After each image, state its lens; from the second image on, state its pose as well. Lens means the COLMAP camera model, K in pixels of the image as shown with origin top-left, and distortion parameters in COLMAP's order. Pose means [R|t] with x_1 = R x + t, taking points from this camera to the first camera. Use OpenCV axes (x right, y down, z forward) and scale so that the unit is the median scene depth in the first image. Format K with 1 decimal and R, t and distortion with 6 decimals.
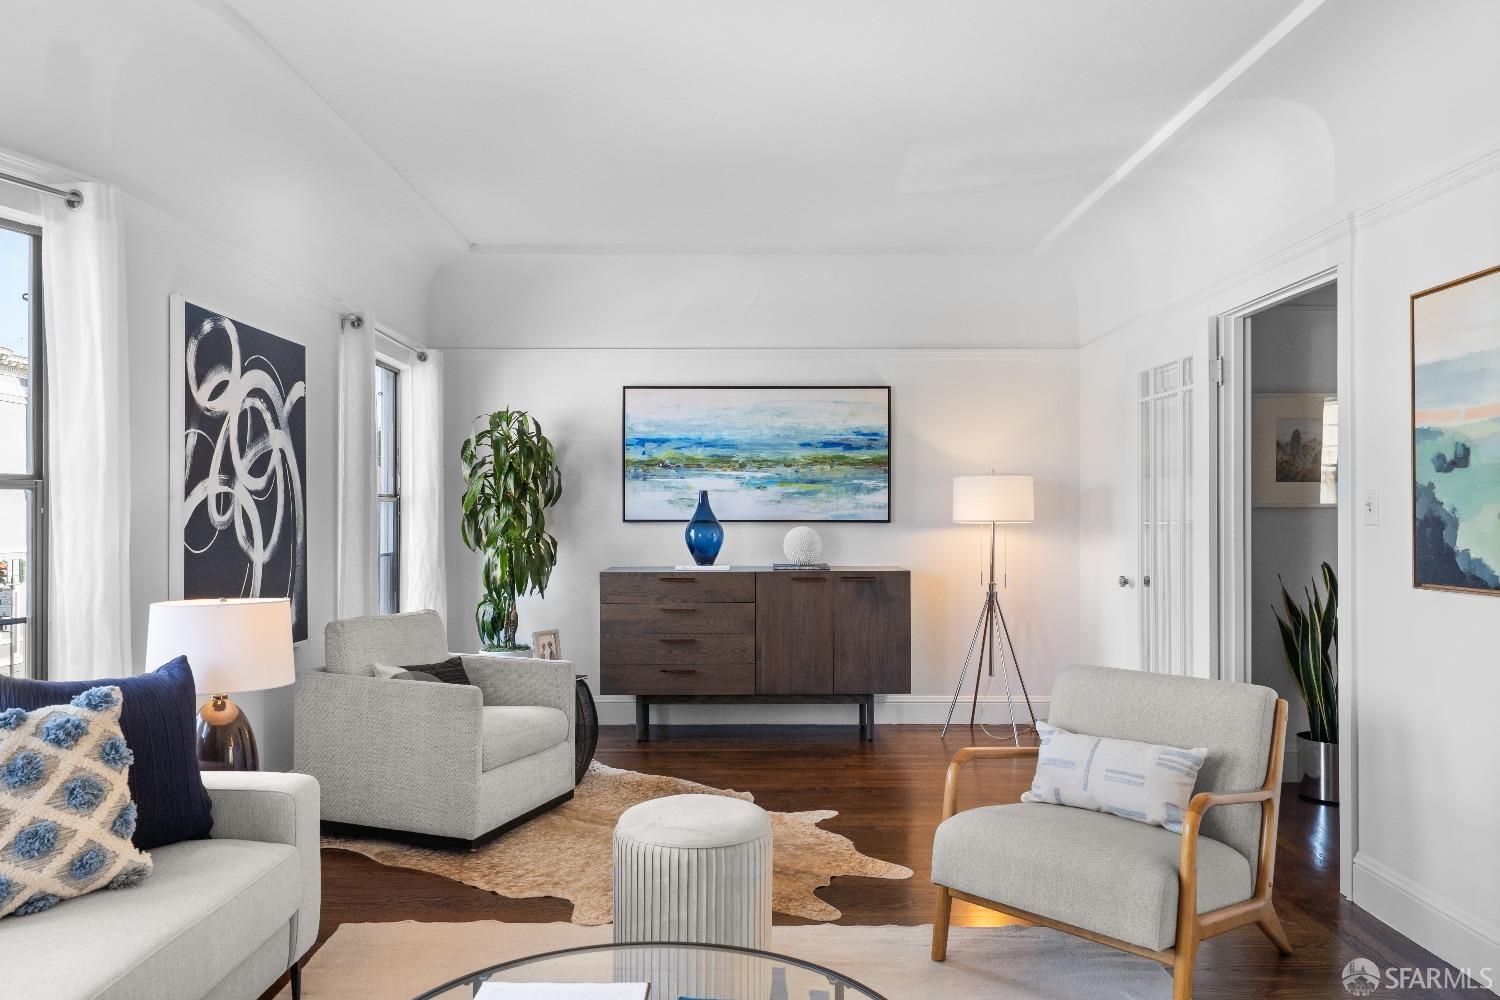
lens RADIAL K [[1007.5, 0, 753.2], [0, 1007.5, 513.6], [0, 0, 1]] dist [0.002695, -0.000504]
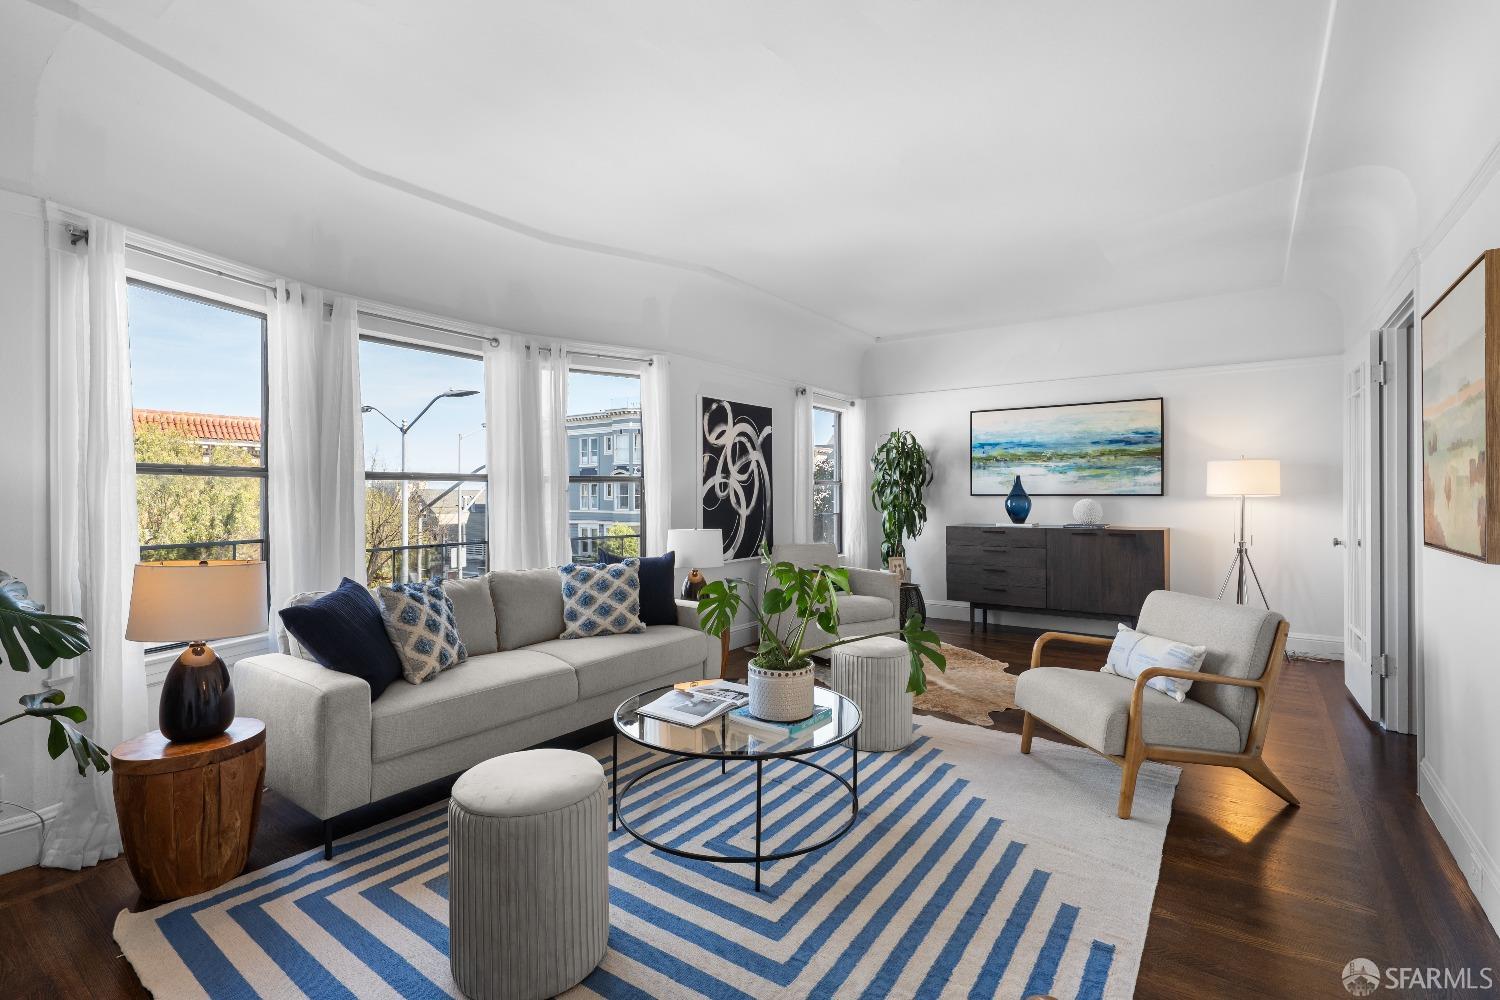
lens RADIAL K [[683.8, 0, 751.6], [0, 683.8, 496.7], [0, 0, 1]] dist [-0.034884, -0.000073]
pose [[0.809118, -0.000861, -0.587646, 0.342591], [0.005627, 0.999964, 0.006282, 0.001556], [0.587619, -0.008389, 0.809094, -0.132469]]
